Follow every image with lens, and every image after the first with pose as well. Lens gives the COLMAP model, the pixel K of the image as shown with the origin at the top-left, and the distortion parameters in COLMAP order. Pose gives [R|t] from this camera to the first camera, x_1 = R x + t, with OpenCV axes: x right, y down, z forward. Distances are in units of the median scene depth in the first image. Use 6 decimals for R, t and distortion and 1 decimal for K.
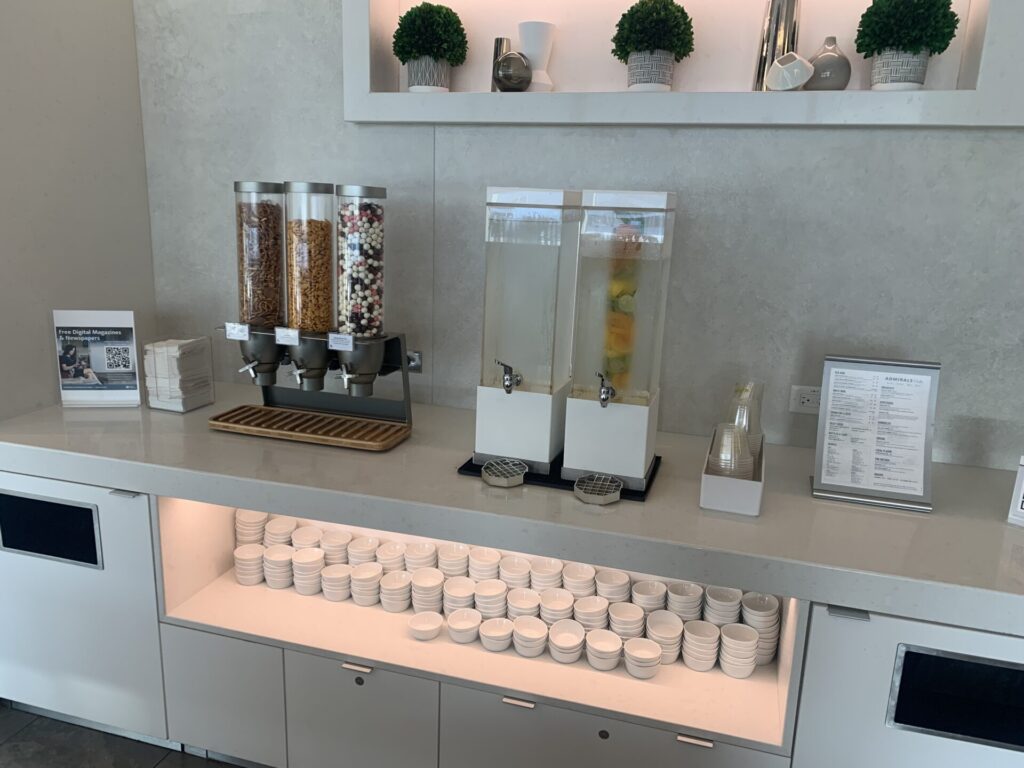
lens RADIAL K [[780.2, 0, 506.6], [0, 780.2, 391.7], [0, 0, 1]] dist [0.002095, -0.012883]
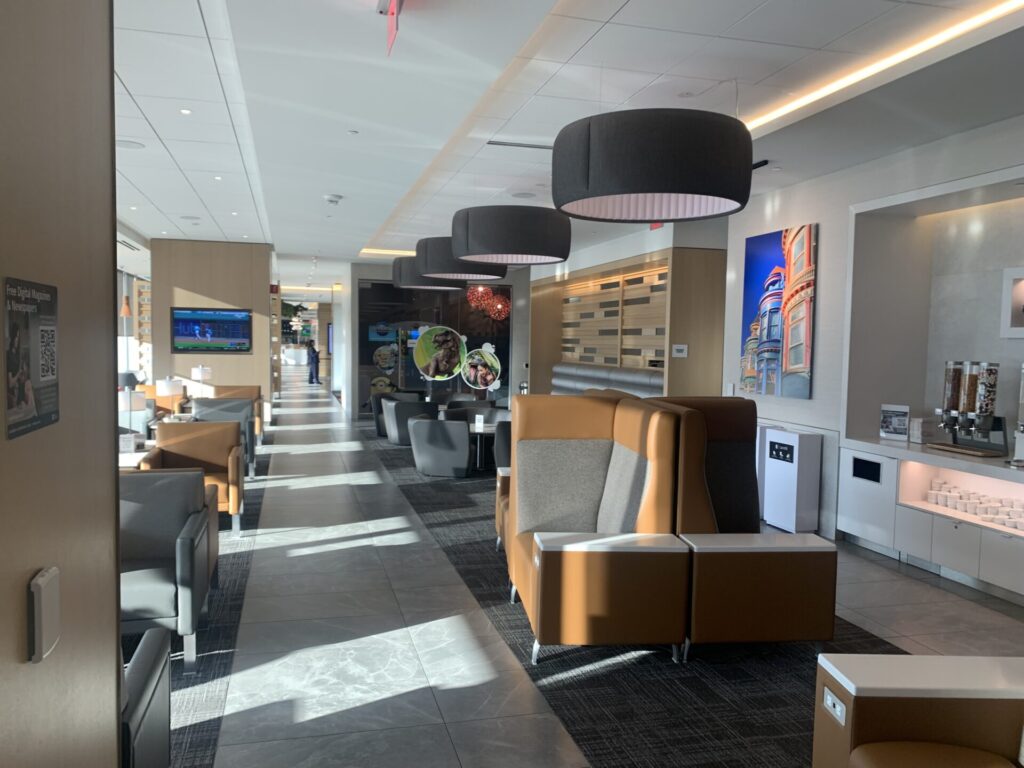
lens RADIAL K [[780.2, 0, 508.3], [0, 780.2, 387.8], [0, 0, 1]] dist [0.002095, -0.012883]
pose [[0.527069, 0.027711, -0.849371, 1.212452], [-0.215778, 0.971077, -0.102218, 0.457894], [0.821972, 0.237152, 0.517804, -1.751035]]
